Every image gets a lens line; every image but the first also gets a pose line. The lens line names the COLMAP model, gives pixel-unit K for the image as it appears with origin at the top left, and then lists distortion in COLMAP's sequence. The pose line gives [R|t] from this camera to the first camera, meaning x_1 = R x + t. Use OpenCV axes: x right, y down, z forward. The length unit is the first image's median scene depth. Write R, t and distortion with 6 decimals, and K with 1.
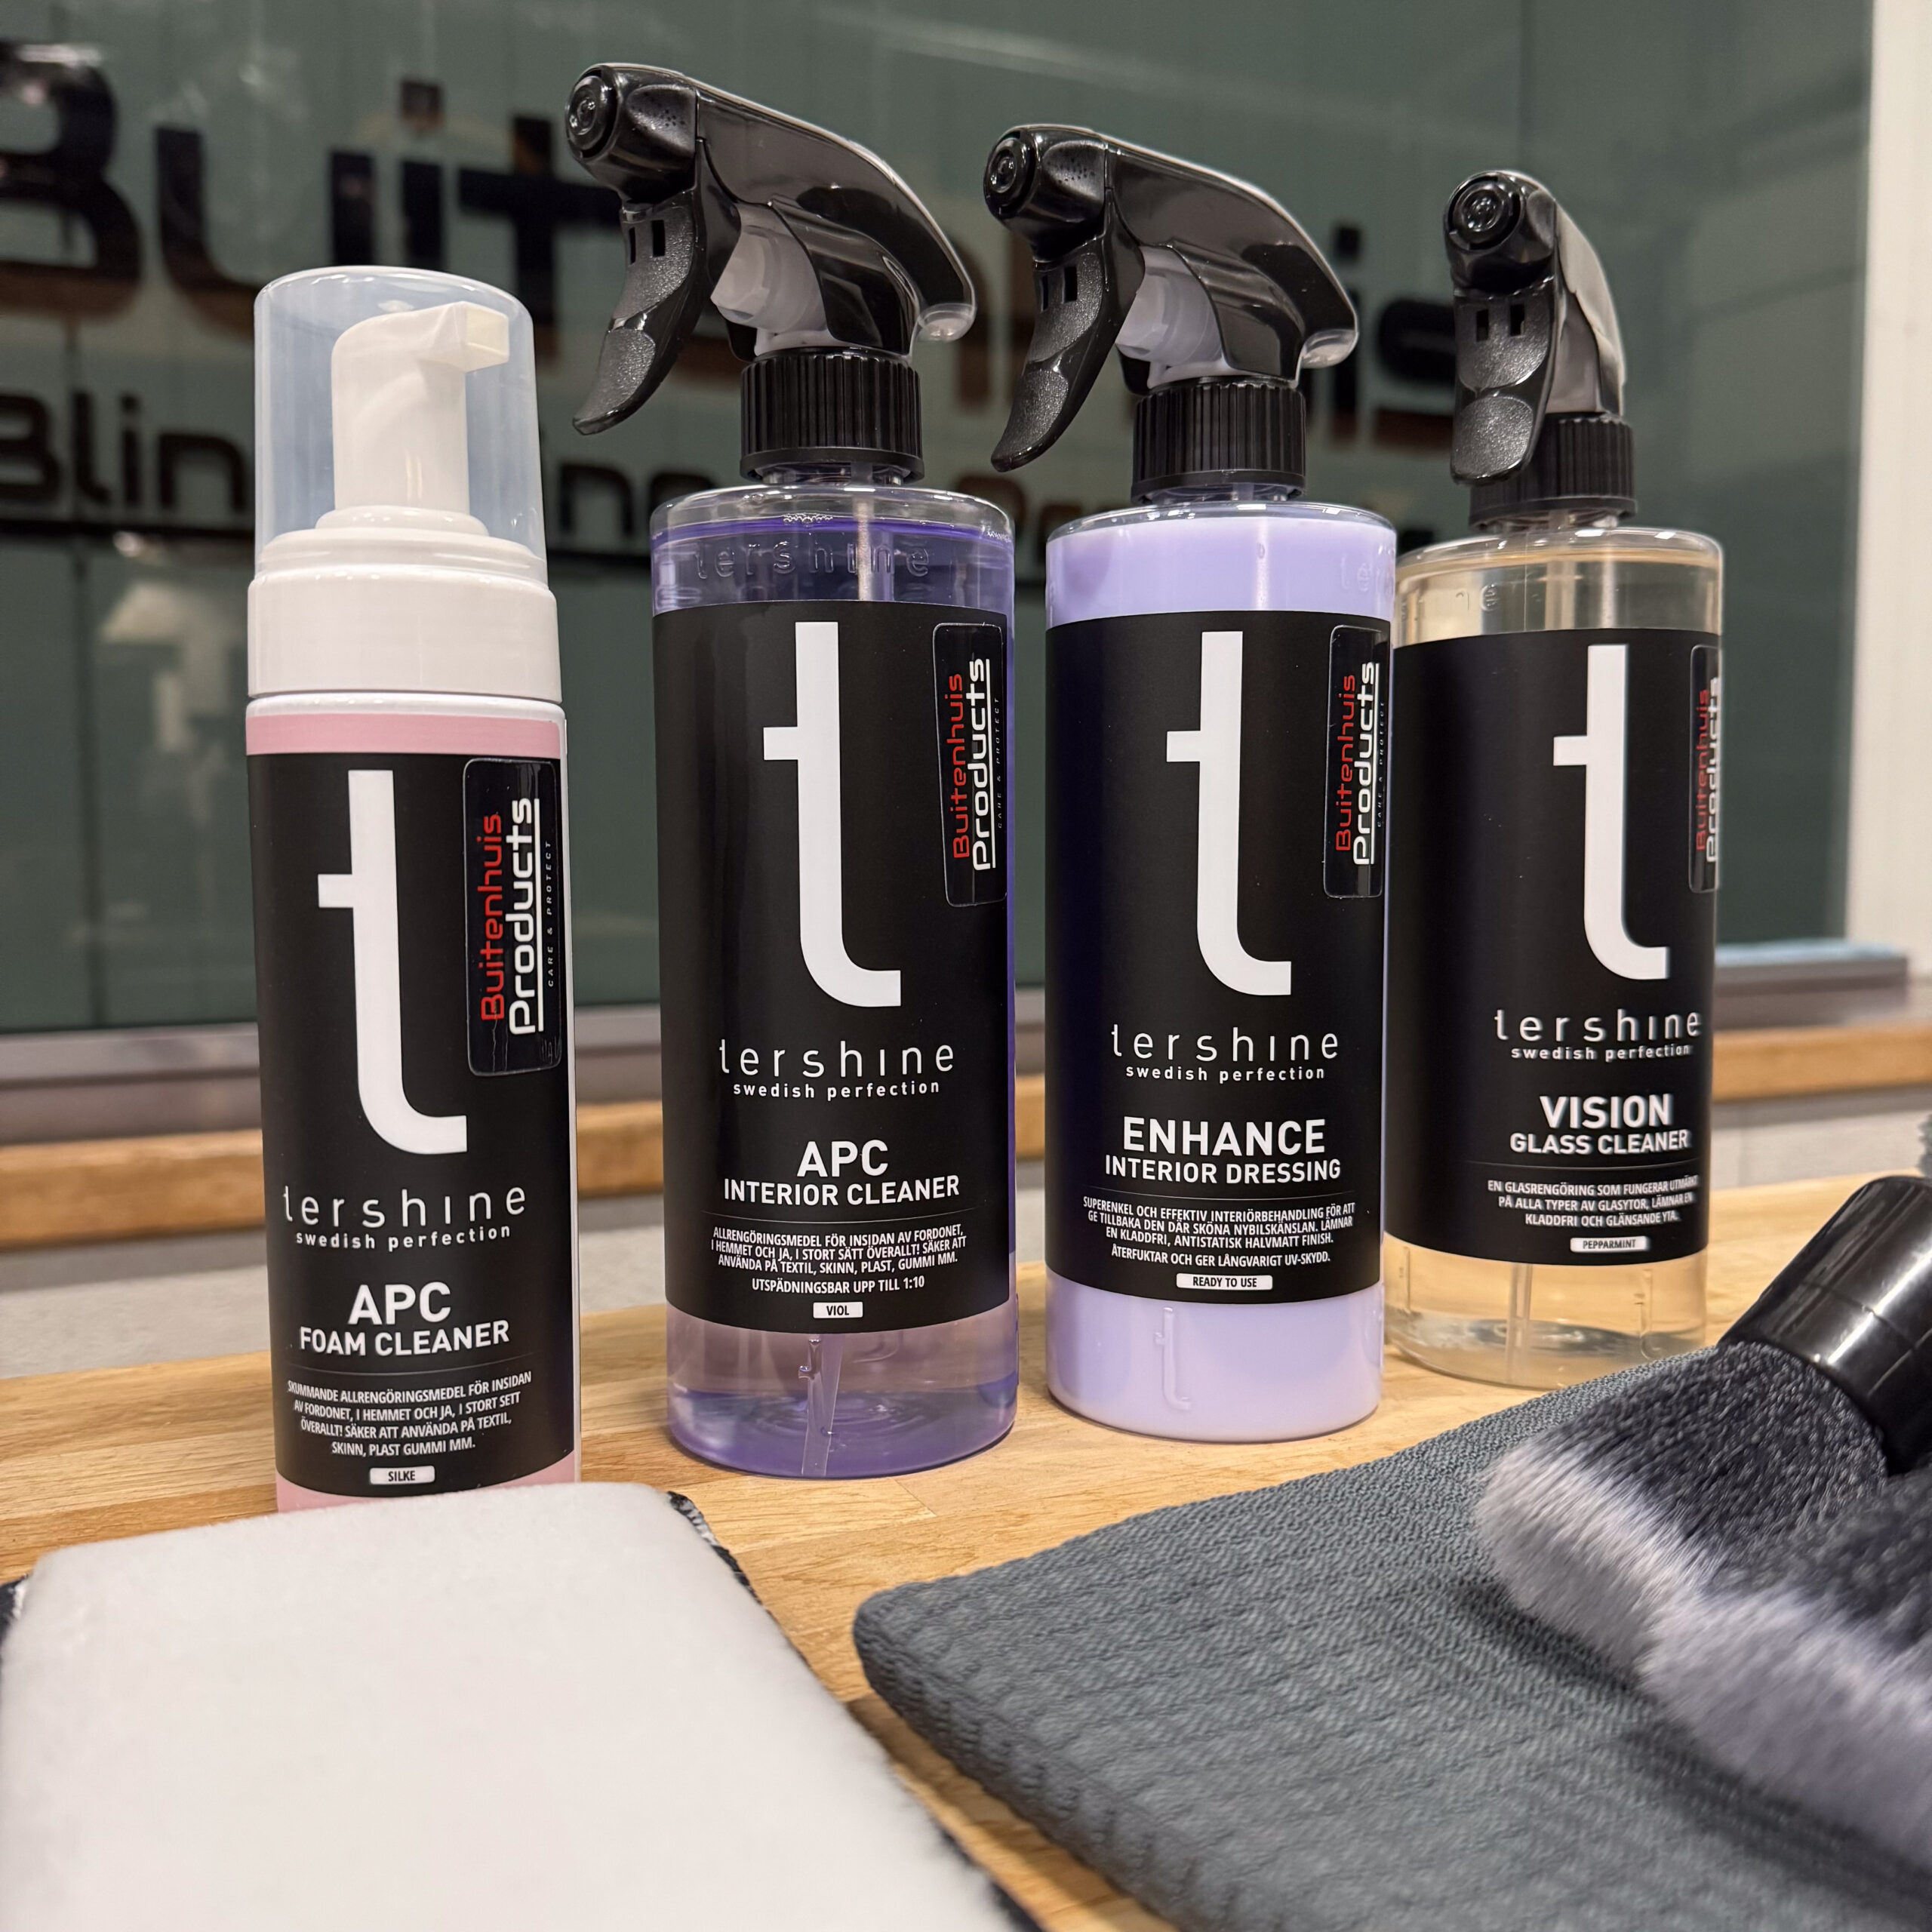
lens RADIAL K [[1834.6, 0, 965.9], [0, 1834.6, 973.7], [0, 0, 1]] dist [0.189294, -0.476418]
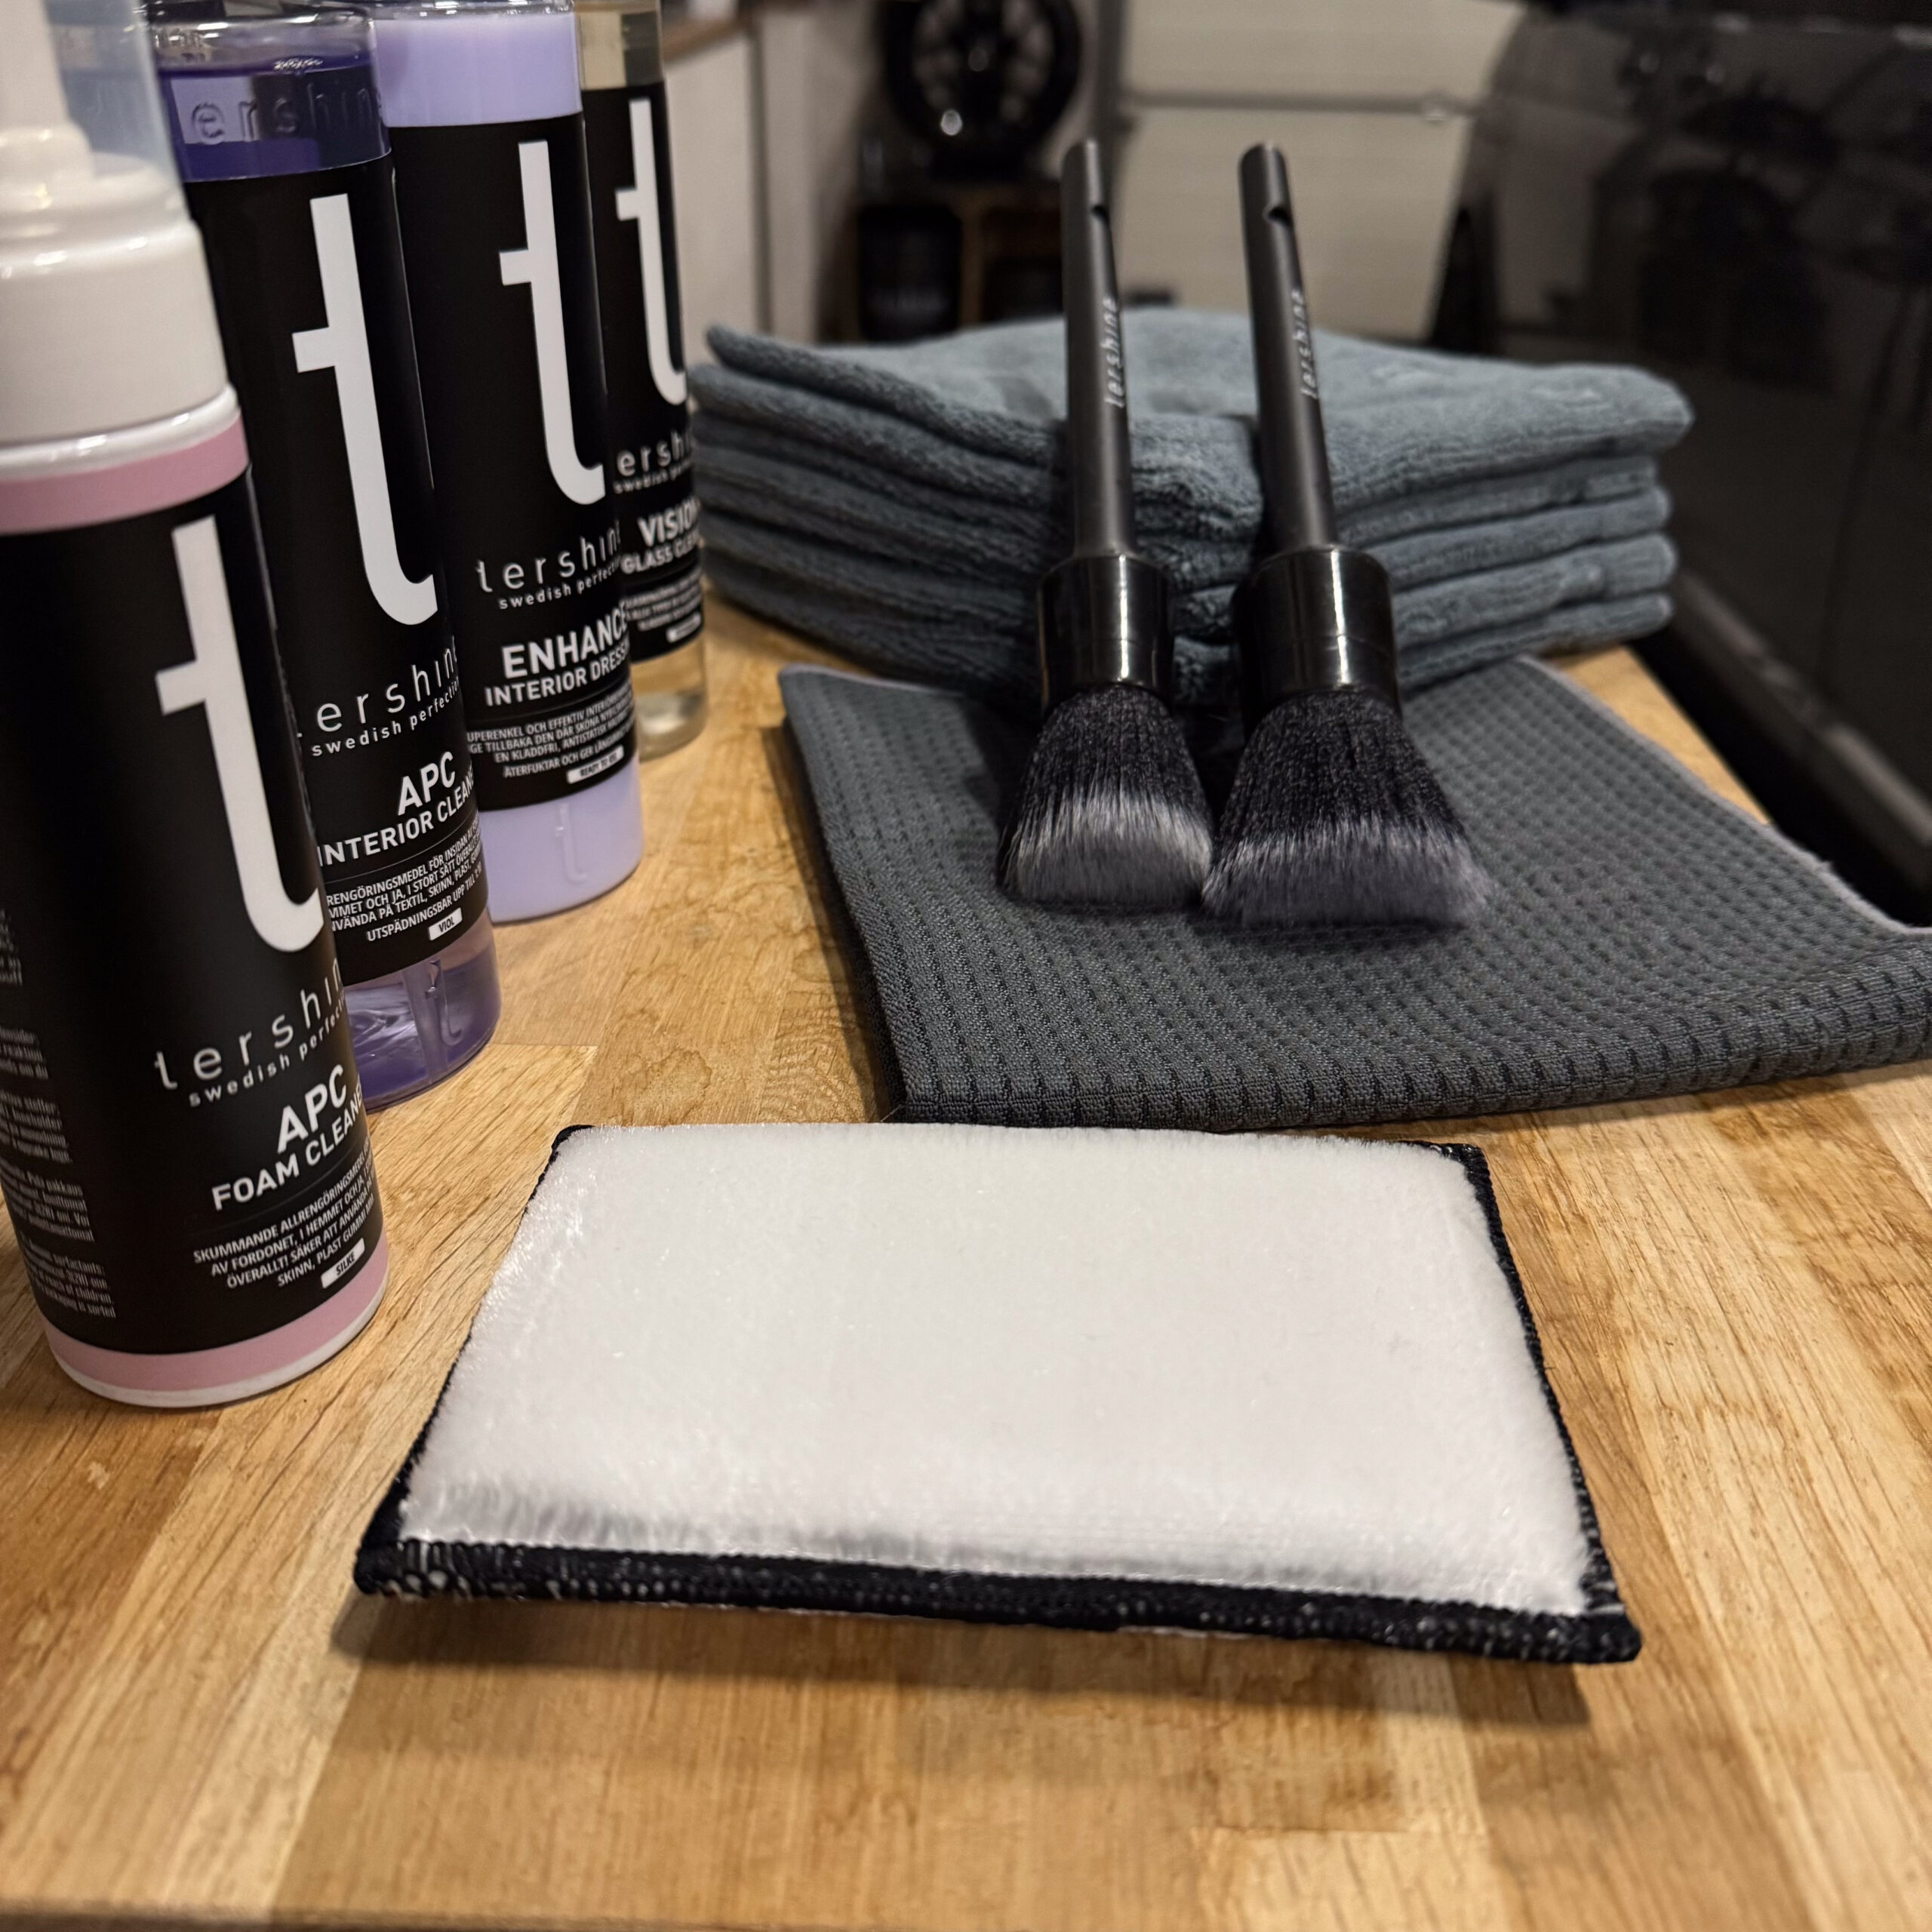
lens RADIAL K [[1834.6, 0, 965.9], [0, 1834.6, 973.7], [0, 0, 1]] dist [0.189294, -0.476418]
pose [[0.441947, -0.435511, 0.784227, -0.714587], [0.057211, 0.886143, 0.459868, -0.231227], [-0.895215, -0.158371, 0.416544, 0.307782]]
